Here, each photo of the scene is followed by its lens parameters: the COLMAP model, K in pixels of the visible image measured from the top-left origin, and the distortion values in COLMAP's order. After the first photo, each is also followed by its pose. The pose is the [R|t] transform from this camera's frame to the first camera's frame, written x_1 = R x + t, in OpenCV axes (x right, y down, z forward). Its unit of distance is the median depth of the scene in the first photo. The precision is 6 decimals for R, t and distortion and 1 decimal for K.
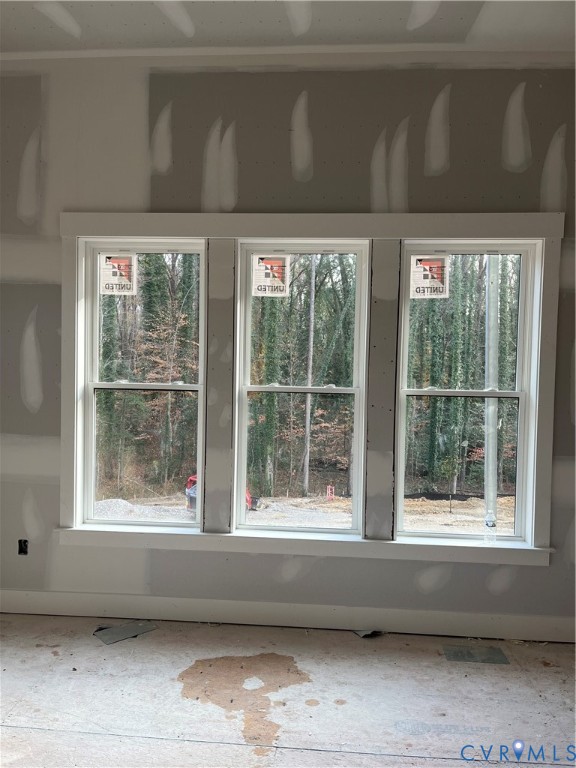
lens RADIAL K [[573.9, 0, 288.0], [0, 573.9, 384.0], [0, 0, 1]] dist [0.057828, -0.080731]
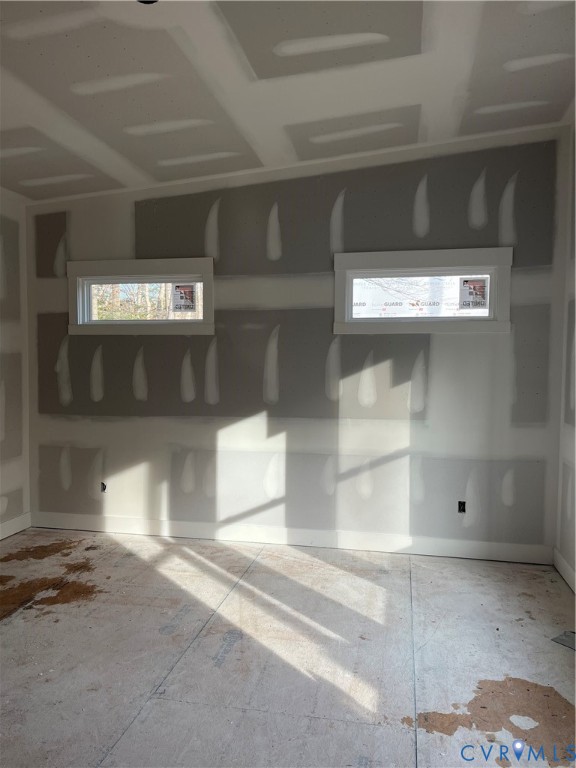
lens RADIAL K [[573.9, 0, 288.0], [0, 573.9, 384.0], [0, 0, 1]] dist [0.057828, -0.080731]
pose [[-0.122187, 0.018551, -0.992334, 0.905888], [-0.036394, 0.999069, 0.023158, -0.017795], [0.991840, 0.038945, -0.121398, 0.754784]]
